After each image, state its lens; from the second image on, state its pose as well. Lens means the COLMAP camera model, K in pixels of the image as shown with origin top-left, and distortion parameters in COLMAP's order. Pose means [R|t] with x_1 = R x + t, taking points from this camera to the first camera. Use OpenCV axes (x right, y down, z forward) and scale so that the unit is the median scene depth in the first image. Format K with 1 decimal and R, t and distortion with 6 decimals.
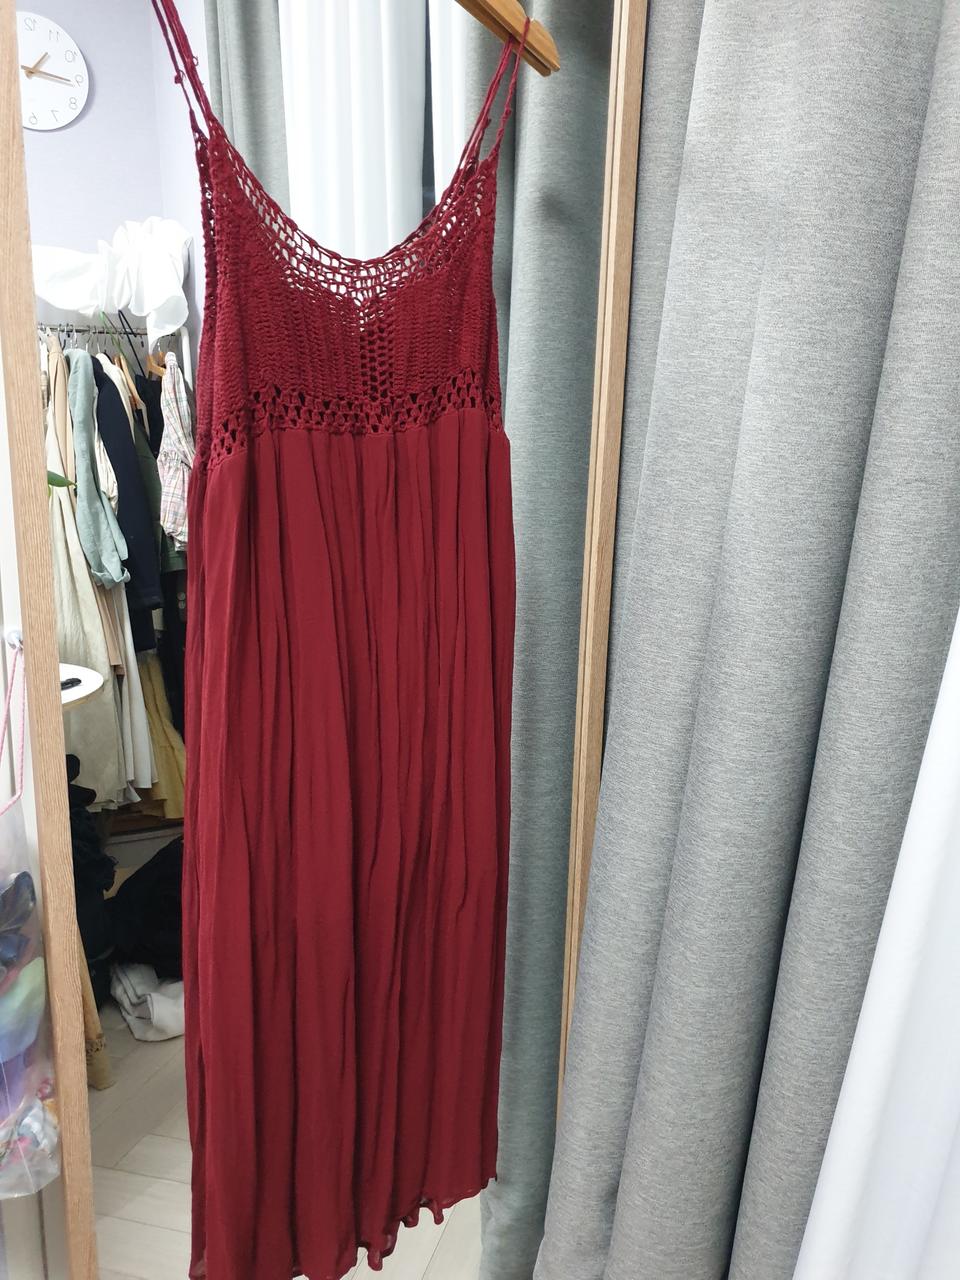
lens RADIAL K [[900.4, 0, 480.0], [0, 900.4, 640.0], [0, 0, 1]] dist [0.002468, 0.024058]
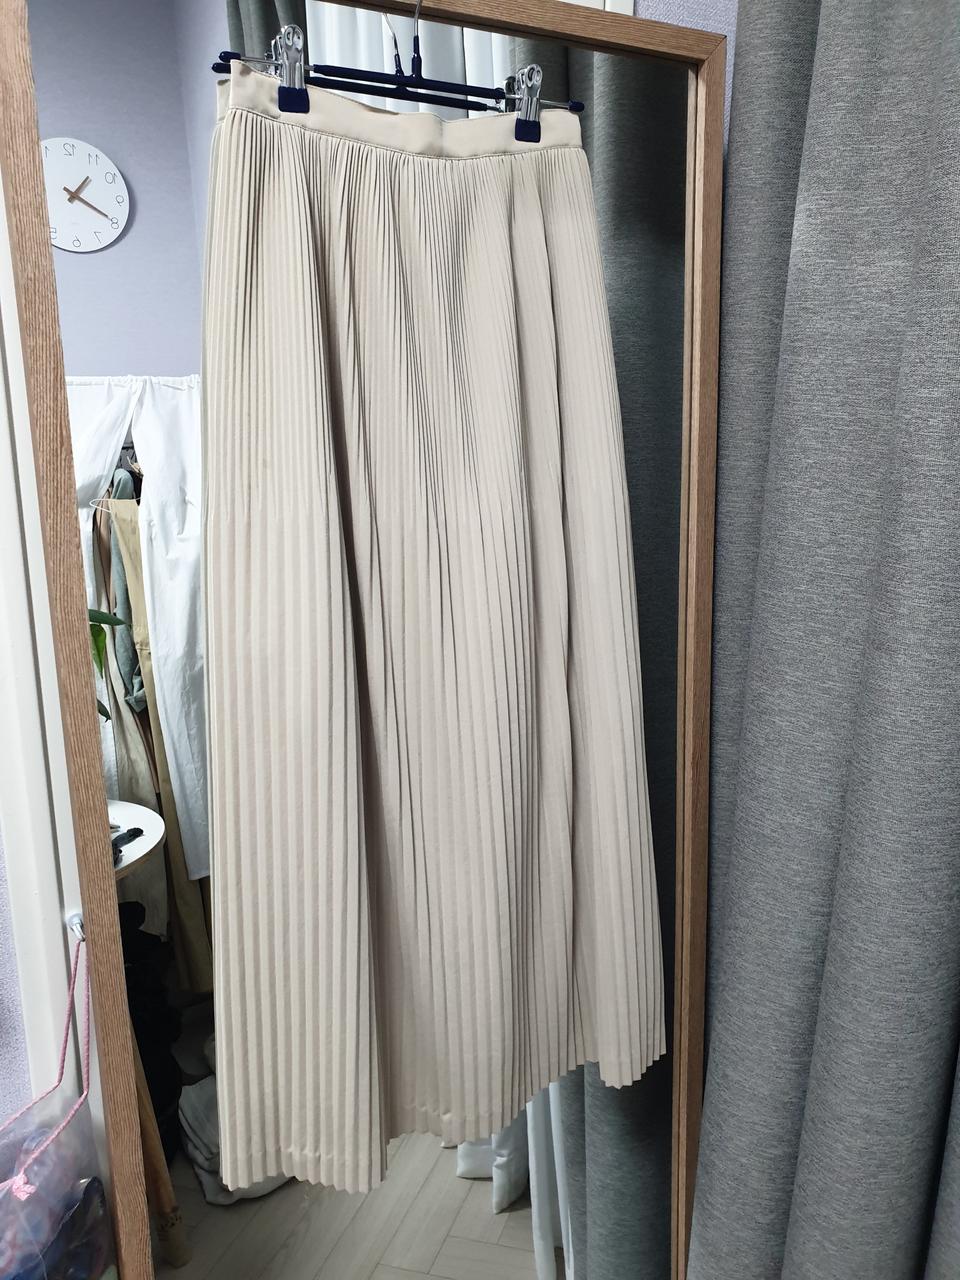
lens RADIAL K [[900.4, 0, 480.0], [0, 900.4, 640.0], [0, 0, 1]] dist [0.002468, 0.024058]
pose [[0.997608, -0.046417, -0.051218, -0.037053], [0.045242, 0.998691, -0.023872, -0.248710], [0.052259, 0.021498, 0.998402, 0.081498]]
